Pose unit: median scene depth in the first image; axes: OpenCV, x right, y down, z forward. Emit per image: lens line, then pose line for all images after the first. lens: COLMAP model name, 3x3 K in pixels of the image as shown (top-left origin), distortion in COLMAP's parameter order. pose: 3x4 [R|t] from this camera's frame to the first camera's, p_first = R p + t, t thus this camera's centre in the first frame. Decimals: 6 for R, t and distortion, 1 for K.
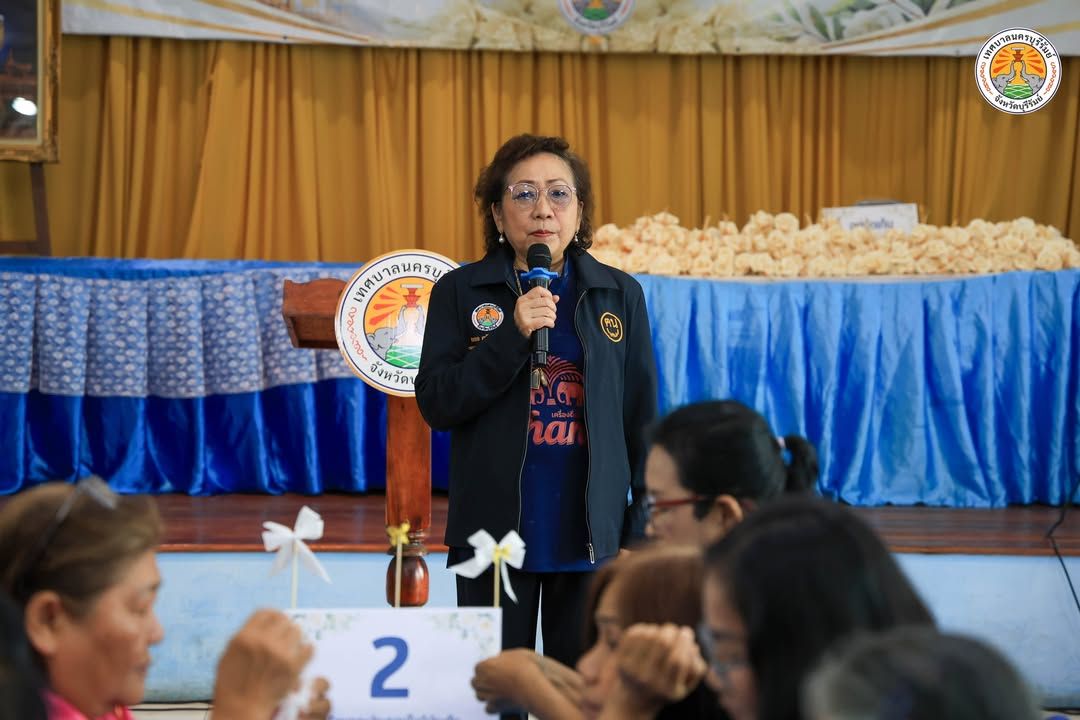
lens RADIAL K [[3062.4, 0, 547.8], [0, 3062.4, 358.7], [0, 0, 1]] dist [0.671816, 0.300263]
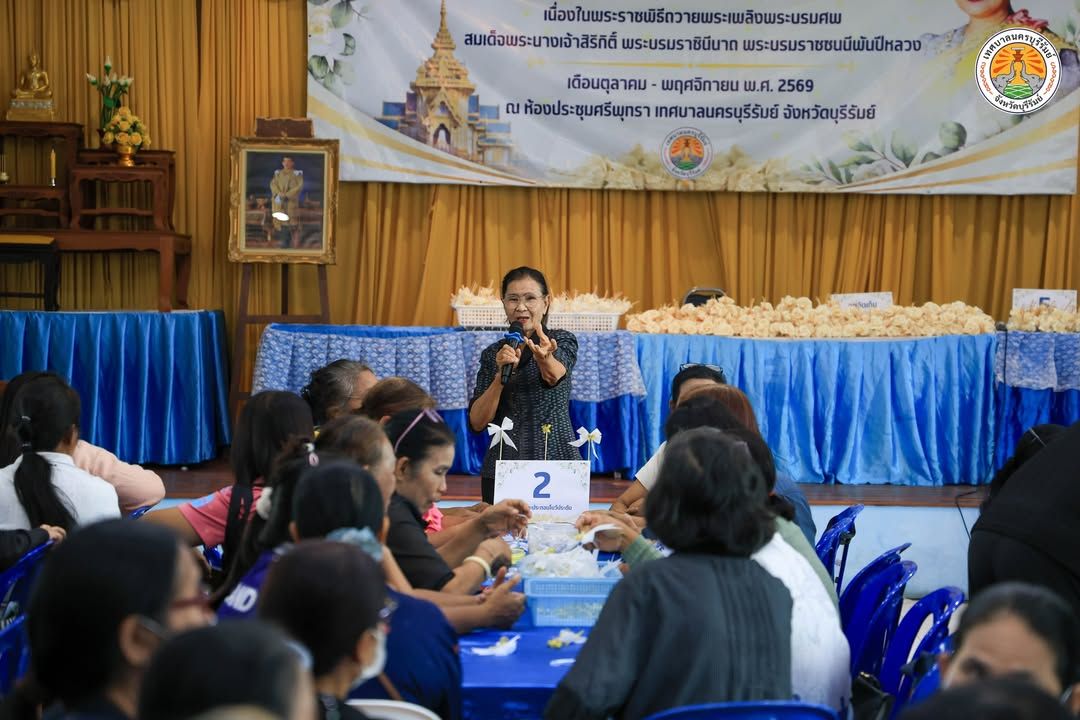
lens RADIAL K [[3062.4, 0, 547.8], [0, 3062.4, 358.7], [0, 0, 1]] dist [0.671816, 0.300263]
pose [[0.998673, 0.004570, -0.051301, 0.028622], [-0.006203, 0.999478, -0.031718, 0.034104], [0.051129, 0.031994, 0.998179, -0.556702]]
